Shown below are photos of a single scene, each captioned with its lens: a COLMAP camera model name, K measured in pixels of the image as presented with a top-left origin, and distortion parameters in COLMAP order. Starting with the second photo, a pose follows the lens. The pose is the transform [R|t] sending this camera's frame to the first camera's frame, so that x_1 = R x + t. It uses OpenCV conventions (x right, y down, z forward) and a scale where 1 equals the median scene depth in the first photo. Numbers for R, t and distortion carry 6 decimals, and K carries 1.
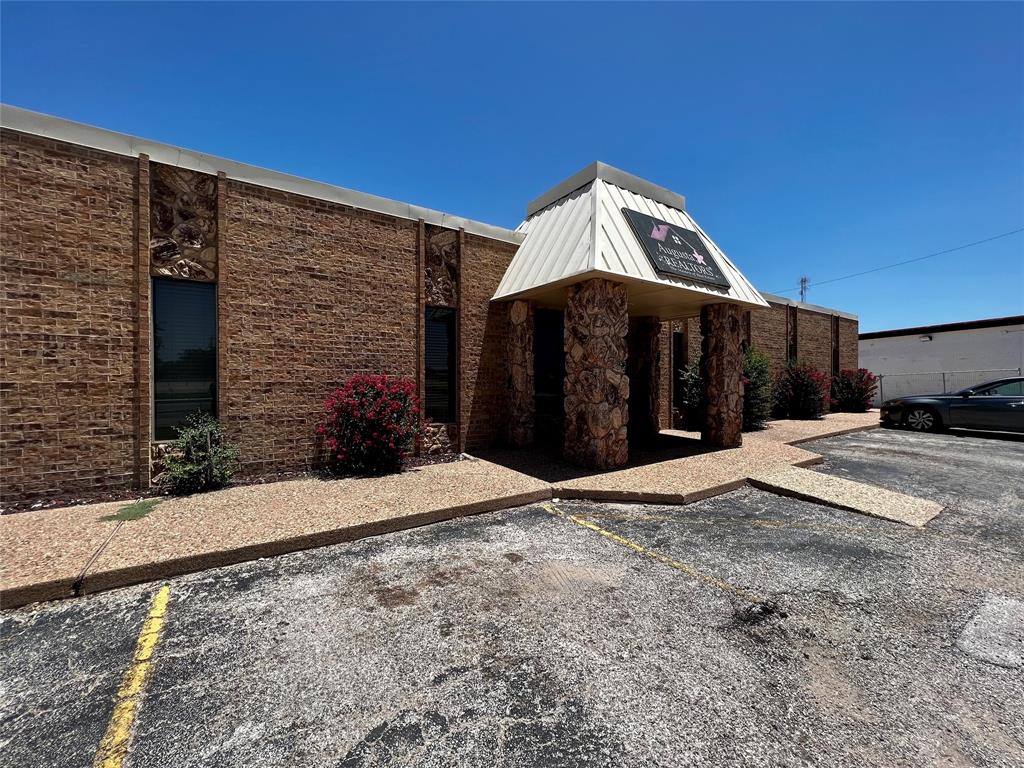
lens RADIAL K [[409.7, 0, 510.4], [0, 409.7, 382.7], [0, 0, 1]] dist [-0.004996, 0.001341]
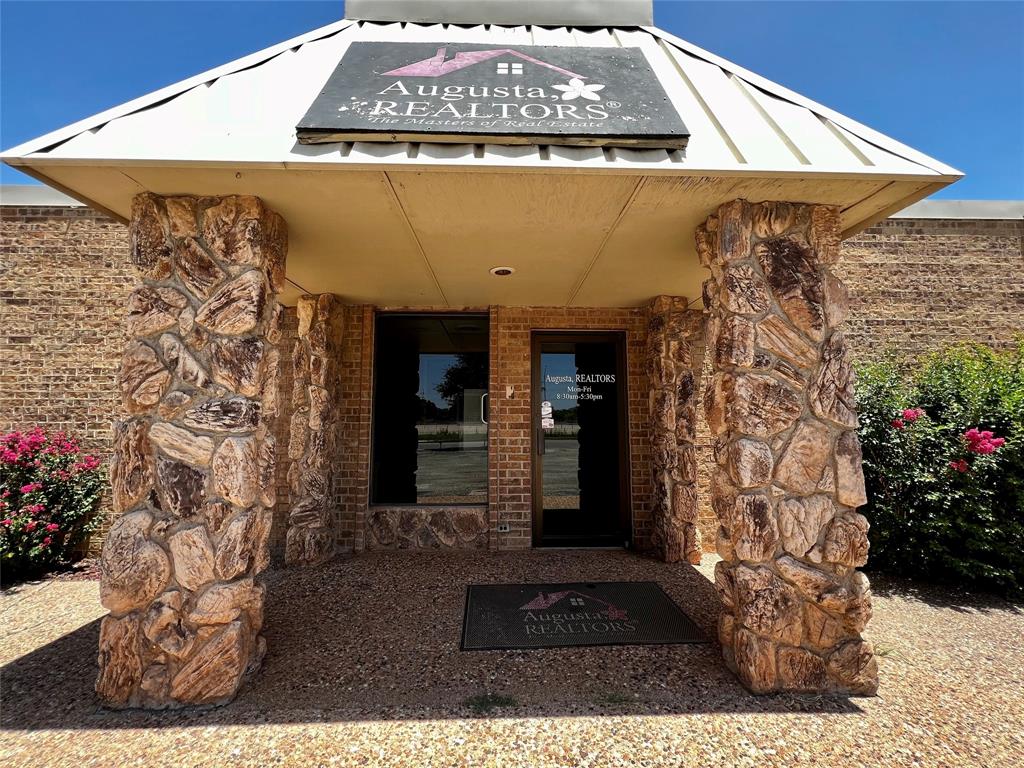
lens RADIAL K [[409.7, 0, 510.2], [0, 409.7, 383.1], [0, 0, 1]] dist [-0.004996, 0.001341]
pose [[0.842099, -0.050690, -0.536936, 0.778403], [-0.004743, 0.994839, -0.101356, -0.035335], [0.539303, 0.087898, 0.837512, 0.942203]]
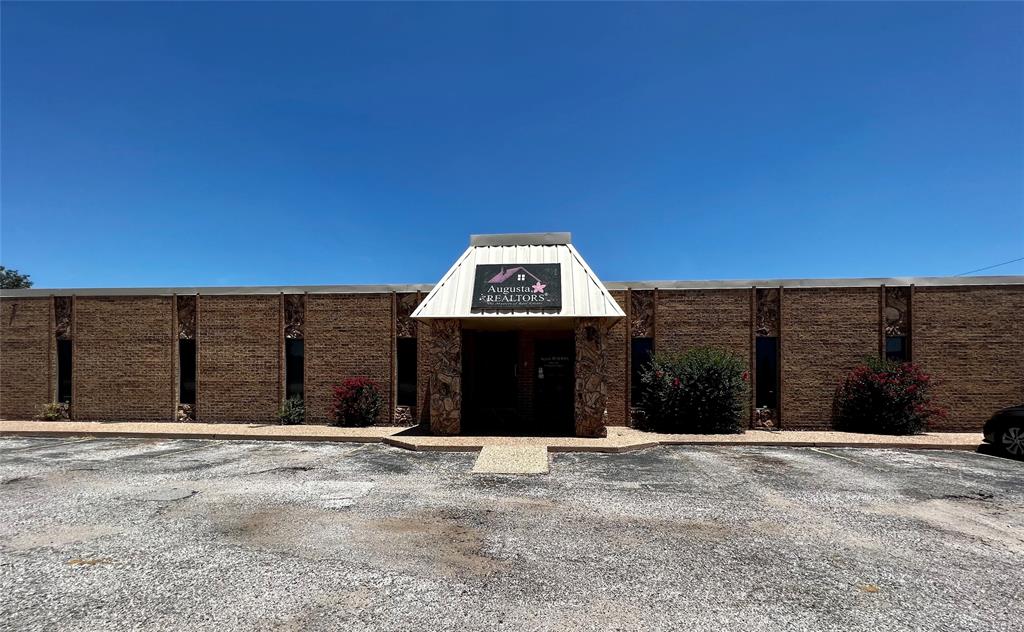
lens RADIAL K [[411.6, 0, 508.4], [0, 411.6, 381.5], [0, 0, 1]] dist [0.000283, 0.000049]
pose [[0.783053, 0.000660, -0.621955, 1.608900], [-0.009655, 0.999892, -0.011094, 0.014929], [0.621880, 0.014692, 0.782974, -0.116240]]
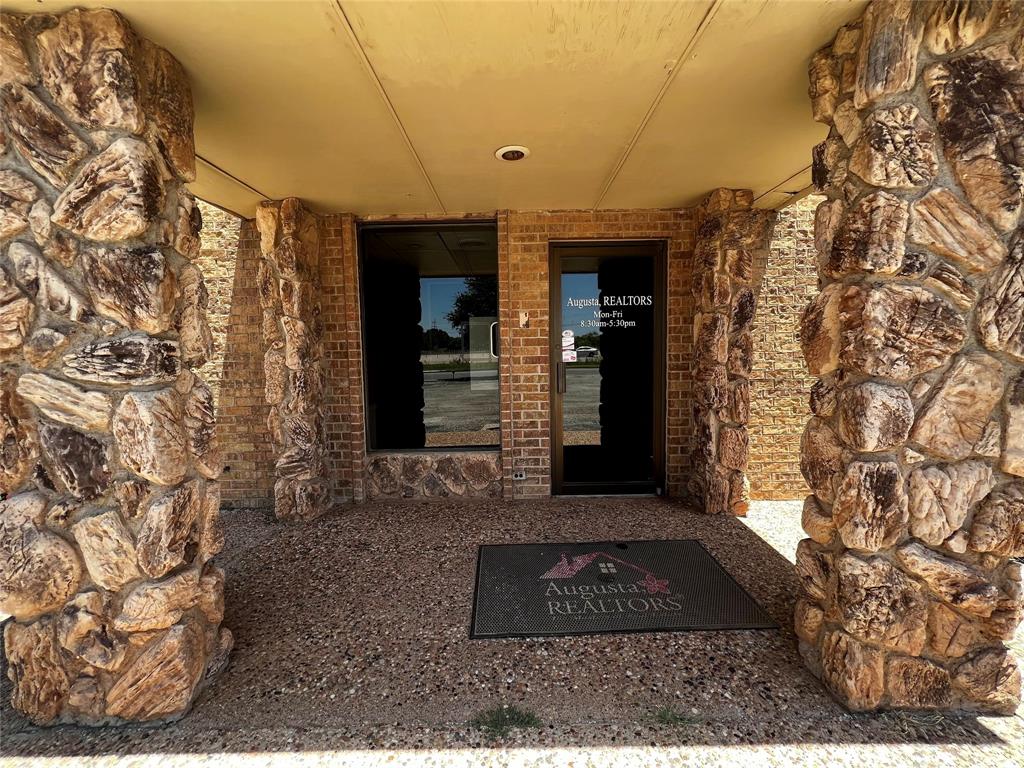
lens RADIAL K [[409.7, 0, 510.3], [0, 409.7, 382.7], [0, 0, 1]] dist [-0.004996, 0.001341]
pose [[0.824777, 0.031266, -0.564593, 0.703500], [0.012230, 0.997250, 0.073092, -0.046274], [0.565325, -0.067189, 0.822127, 1.053711]]
